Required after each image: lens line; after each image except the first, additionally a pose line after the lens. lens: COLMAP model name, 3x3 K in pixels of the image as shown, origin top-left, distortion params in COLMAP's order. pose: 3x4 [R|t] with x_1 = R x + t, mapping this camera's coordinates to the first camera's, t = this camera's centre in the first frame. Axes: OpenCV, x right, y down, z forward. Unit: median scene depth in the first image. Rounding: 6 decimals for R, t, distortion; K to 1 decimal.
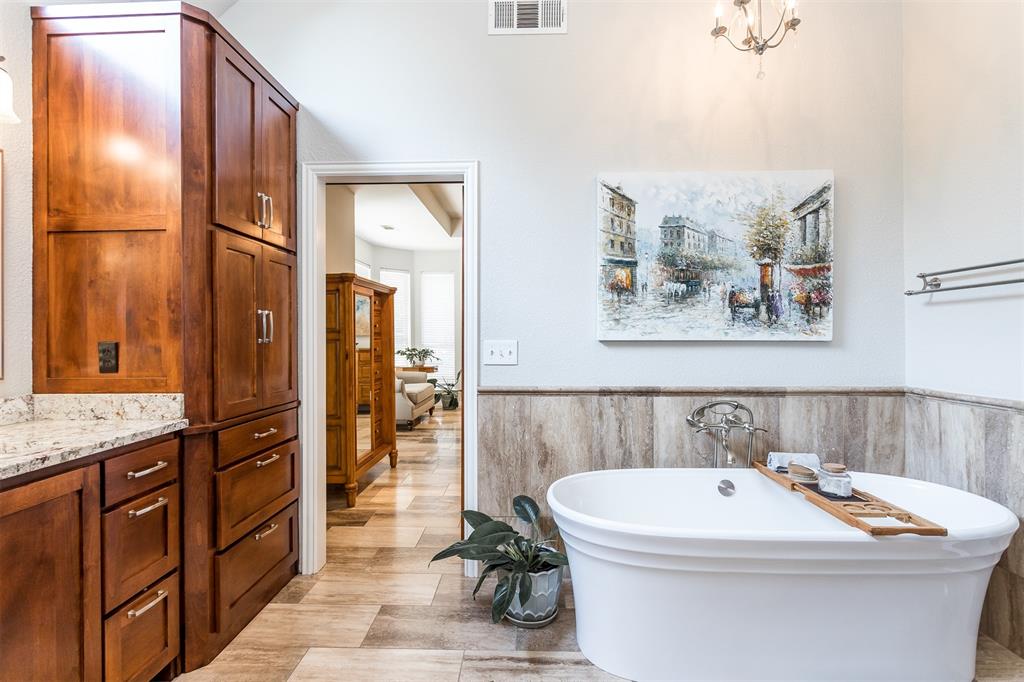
lens RADIAL K [[486.3, 0, 512.8], [0, 486.3, 335.1], [0, 0, 1]] dist [0.002215, -0.000319]
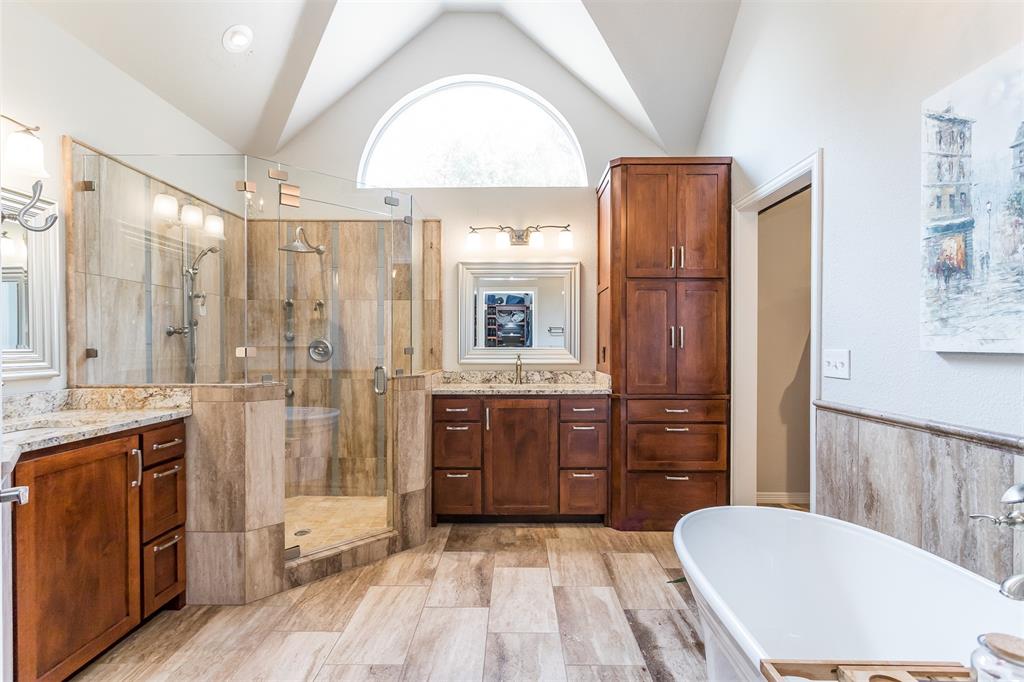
lens RADIAL K [[486.3, 0, 512.8], [0, 486.3, 335.1], [0, 0, 1]] dist [0.002215, -0.000319]
pose [[0.029410, -0.014506, -0.999462, 0.831146], [0.008865, 0.999859, -0.014251, -0.006506], [0.999528, -0.008441, 0.029534, 0.413749]]
